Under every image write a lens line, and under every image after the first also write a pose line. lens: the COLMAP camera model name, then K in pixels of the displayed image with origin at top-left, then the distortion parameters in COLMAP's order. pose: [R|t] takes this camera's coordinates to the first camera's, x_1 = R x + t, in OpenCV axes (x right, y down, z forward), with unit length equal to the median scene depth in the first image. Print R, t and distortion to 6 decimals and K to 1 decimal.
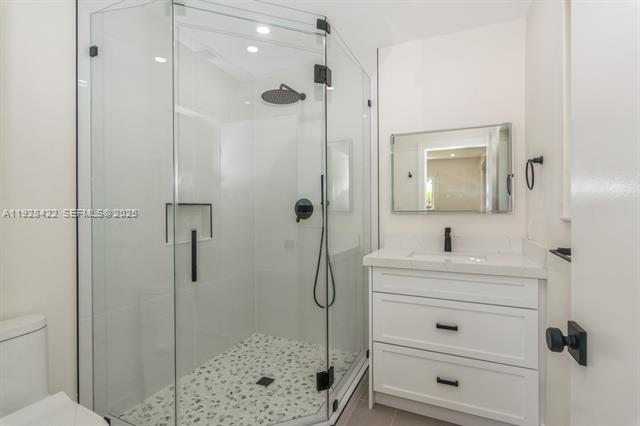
lens RADIAL K [[313.0, 0, 319.5], [0, 313.0, 211.7], [0, 0, 1]] dist [0.017209, -0.000097]
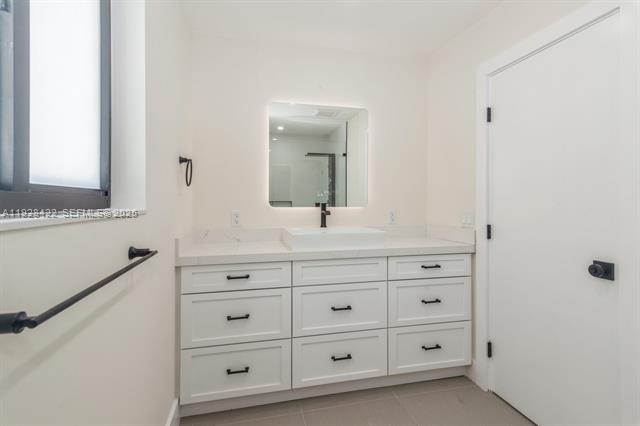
lens RADIAL K [[313.0, 0, 319.8], [0, 313.0, 208.3], [0, 0, 1]] dist [0.017209, -0.000097]
pose [[0.780183, -0.005598, 0.625526, -0.321807], [0.003370, 0.999983, 0.004746, 0.006814], [-0.625542, -0.001595, 0.780189, 0.169757]]
